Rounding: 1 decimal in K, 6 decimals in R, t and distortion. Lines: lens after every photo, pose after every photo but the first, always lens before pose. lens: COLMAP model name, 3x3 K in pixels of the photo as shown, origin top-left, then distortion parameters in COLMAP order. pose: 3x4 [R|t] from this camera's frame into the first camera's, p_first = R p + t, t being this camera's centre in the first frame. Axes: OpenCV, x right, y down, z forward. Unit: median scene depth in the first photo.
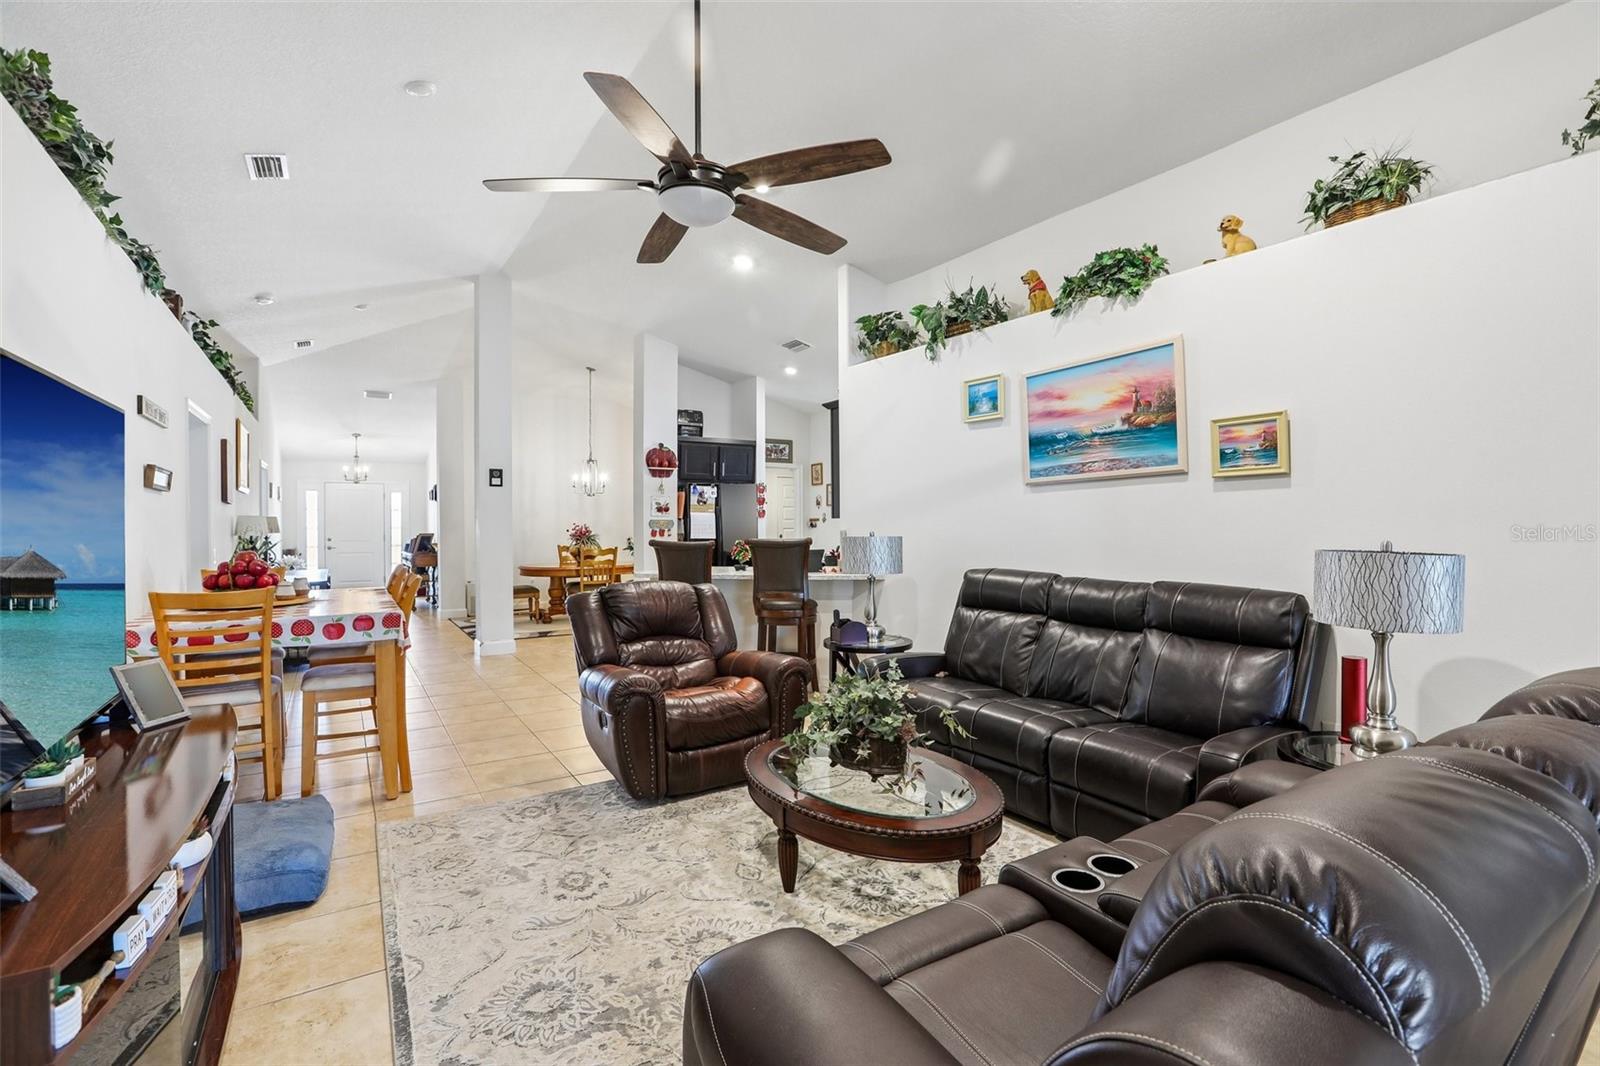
lens RADIAL K [[731.7, 0, 796.8], [0, 731.7, 524.8], [0, 0, 1]] dist [-0.037073, 0.019590]
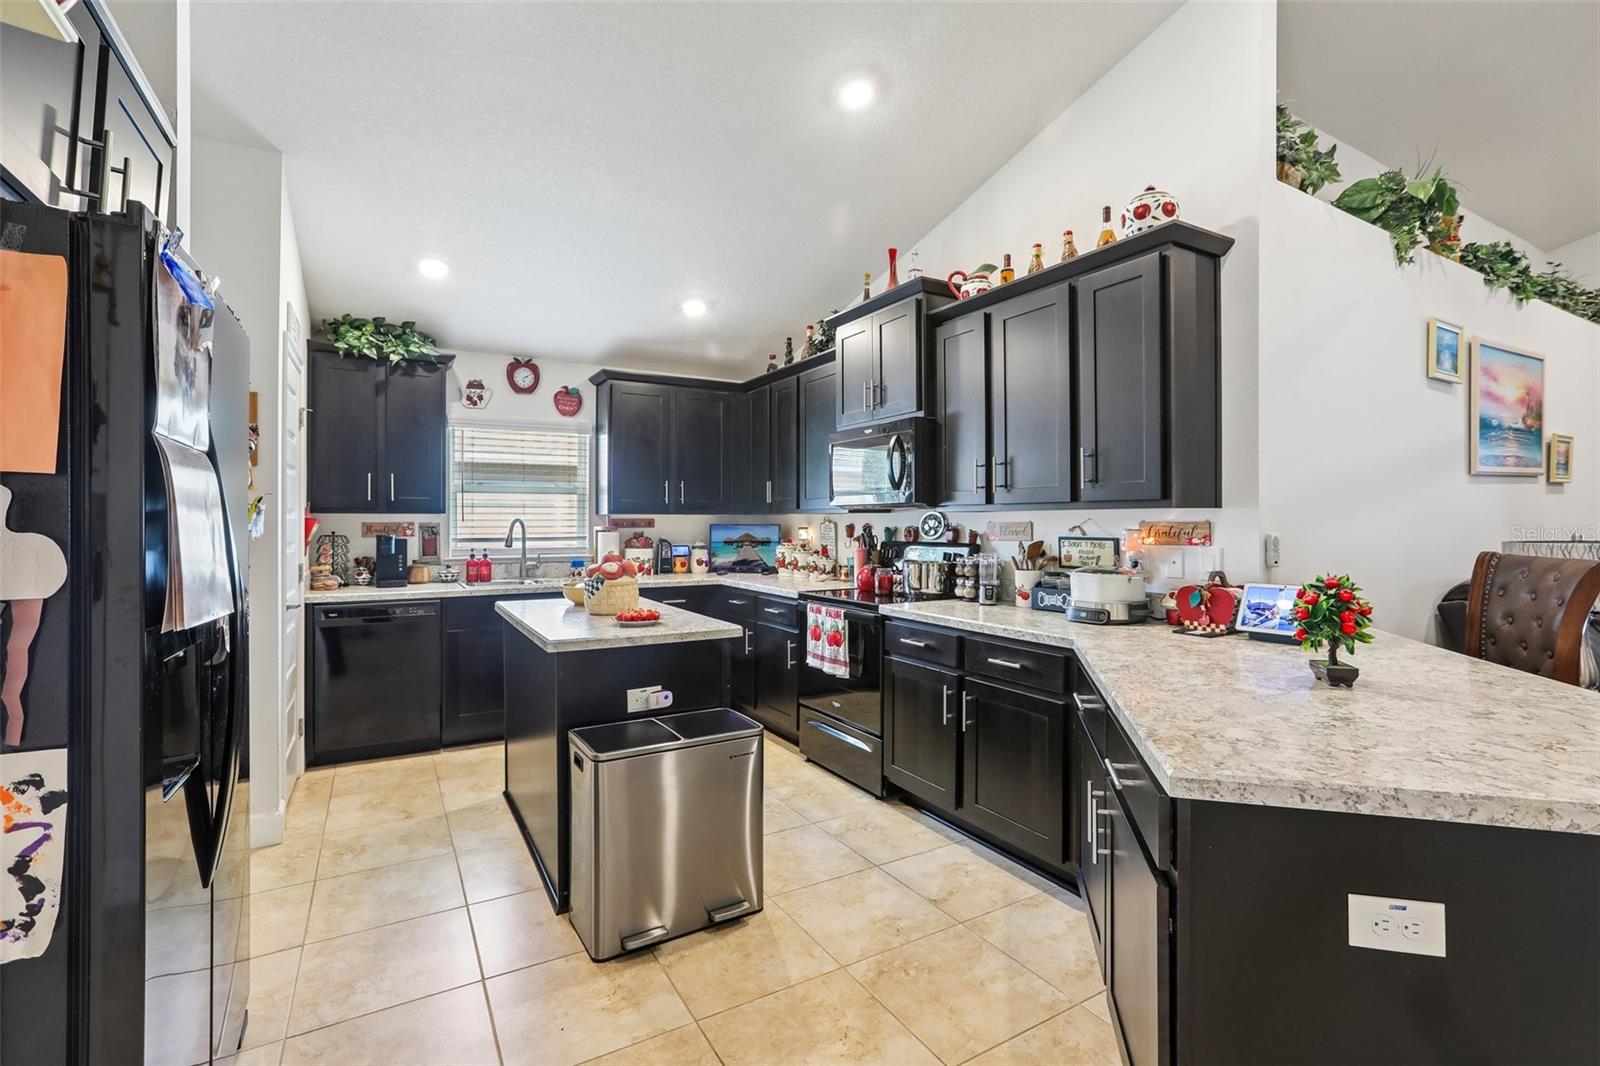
lens RADIAL K [[725.1, 0, 798.9], [0, 725.1, 519.4], [0, 0, 1]] dist [-0.029820, 0.017080]
pose [[0.043378, 0.006558, 0.999037, -0.531946], [0.004363, 0.999968, -0.006753, -0.000534], [-0.999049, 0.004652, 0.043348, 1.750371]]
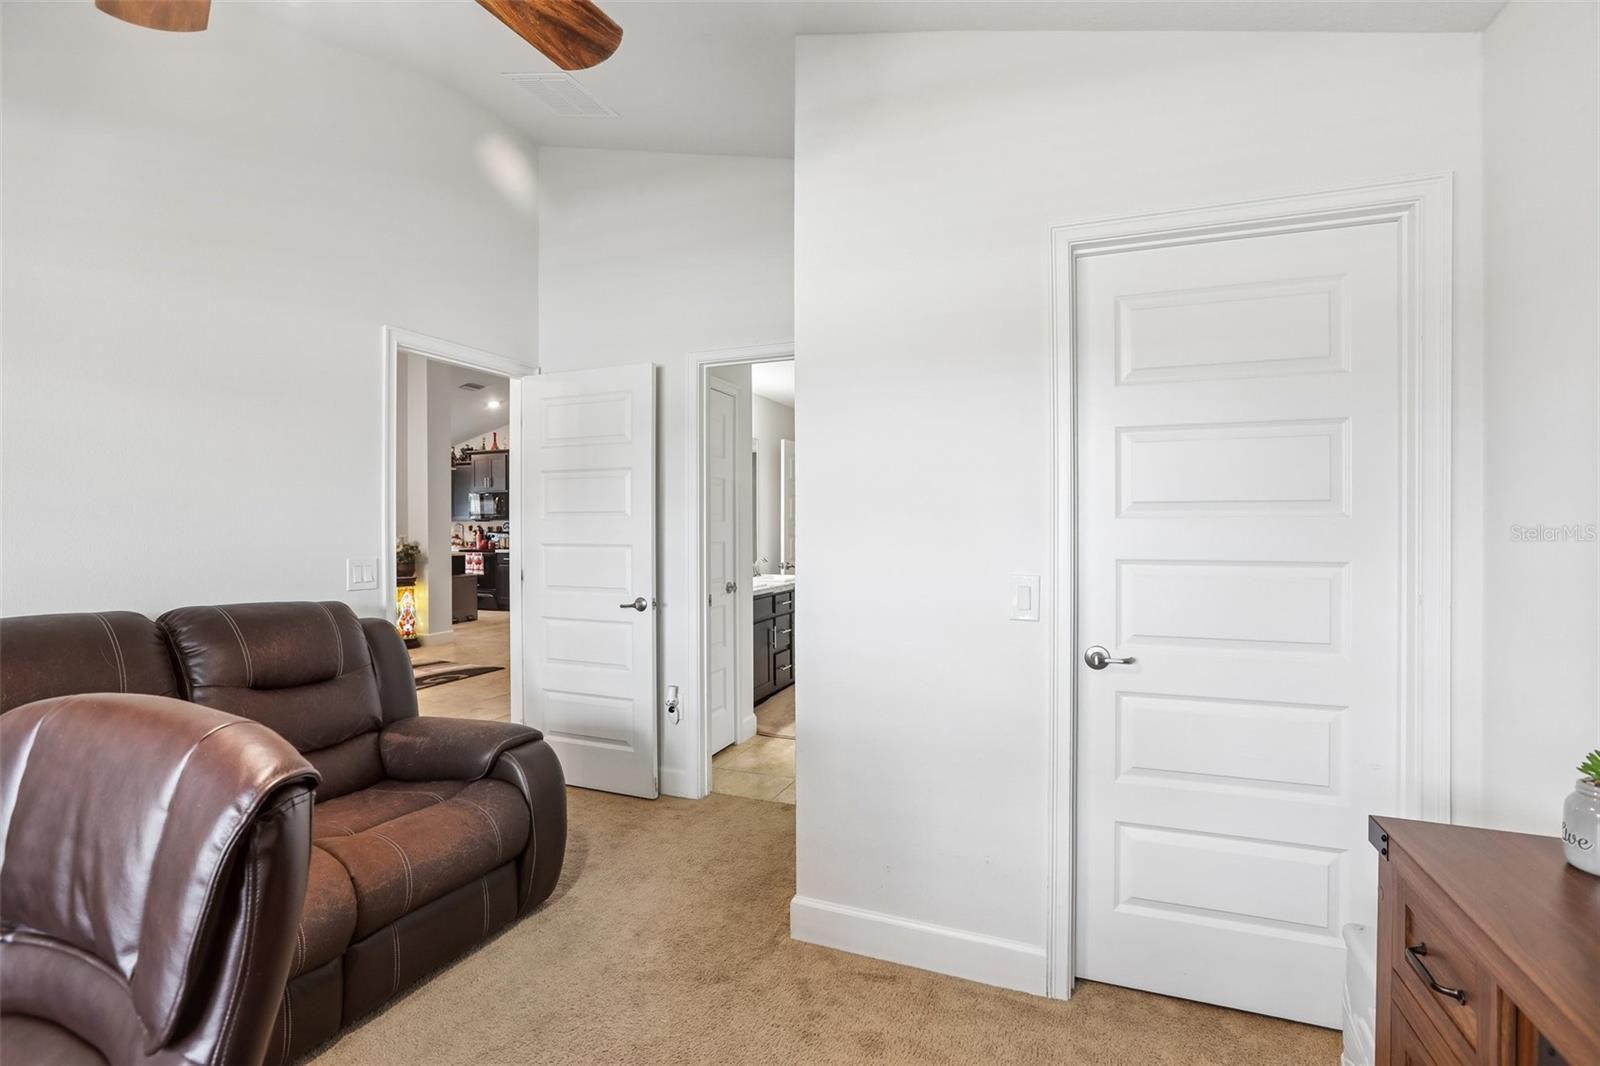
lens RADIAL K [[725.1, 0, 798.9], [0, 725.1, 519.4], [0, 0, 1]] dist [-0.029820, 0.017080]
pose [[-0.581121, 0.012308, 0.813724, -2.514703], [0.011587, 0.999909, -0.006850, 0.009091], [-0.813735, 0.005448, -0.581211, 2.326782]]
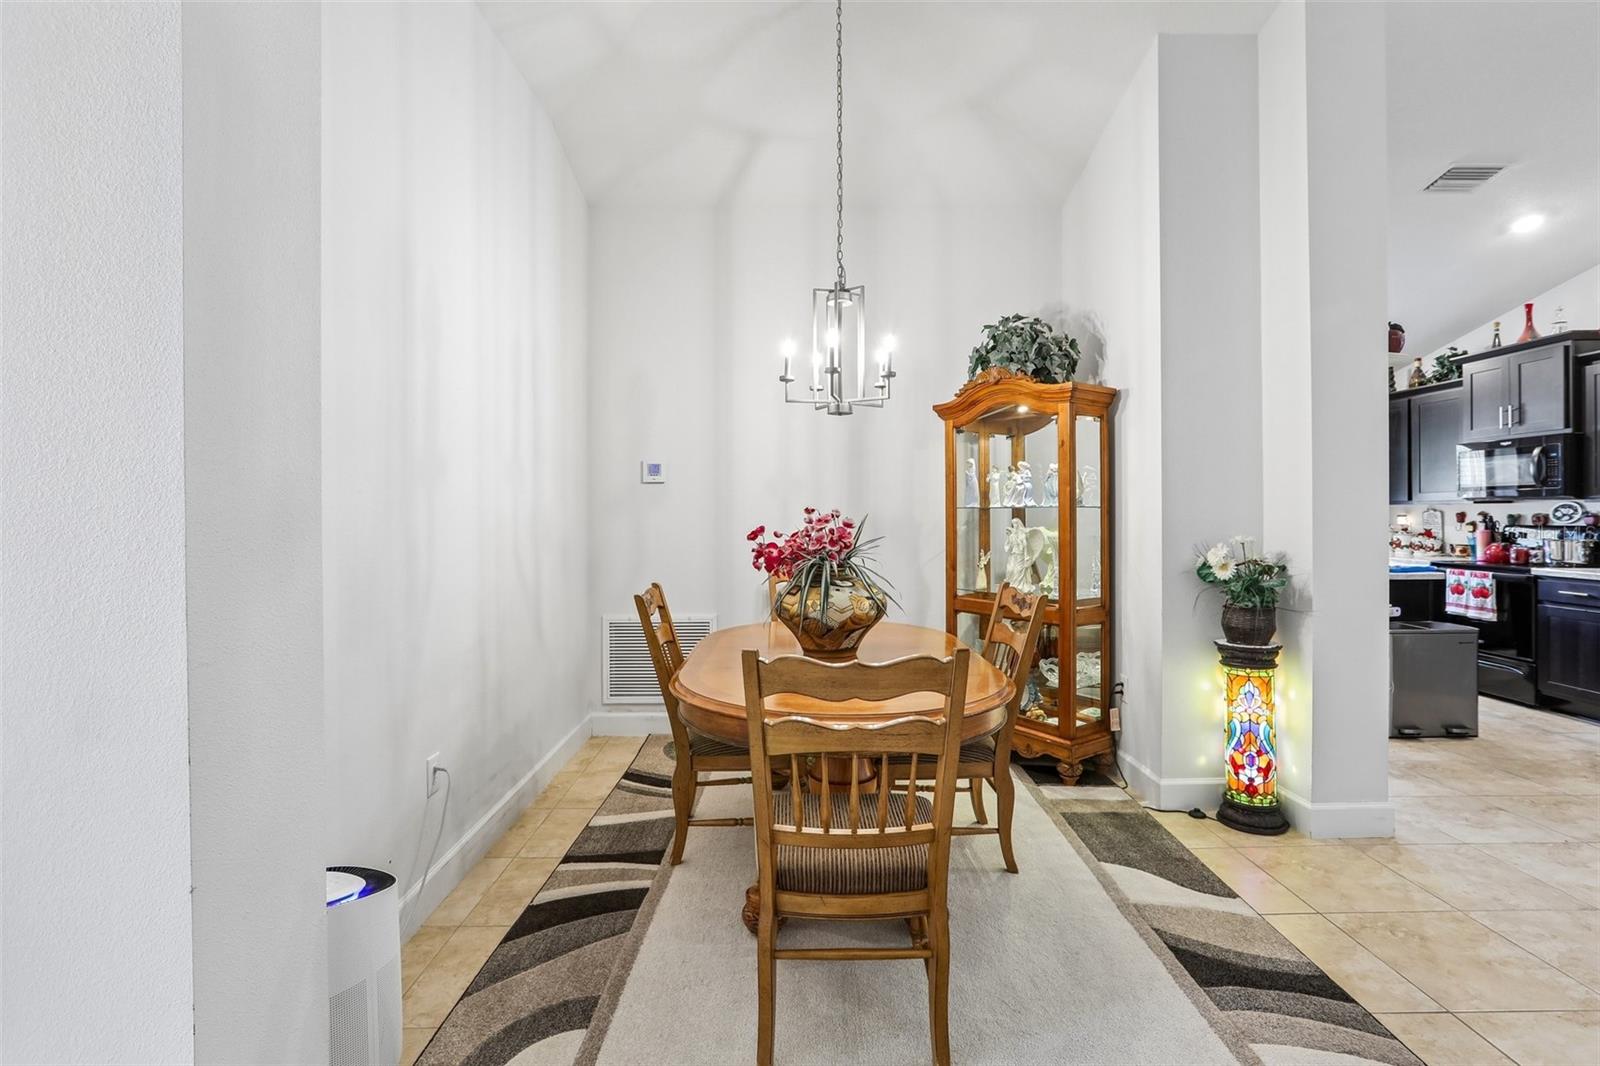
lens RADIAL K [[726.0, 0, 795.5], [0, 726.0, 514.7], [0, 0, 1]] dist [-0.046844, 0.021184]
pose [[0.537211, 0.001011, 0.843447, -1.286273], [0.004992, 0.999978, -0.004378, 0.004013], [-0.843433, 0.006562, 0.537194, 2.076430]]
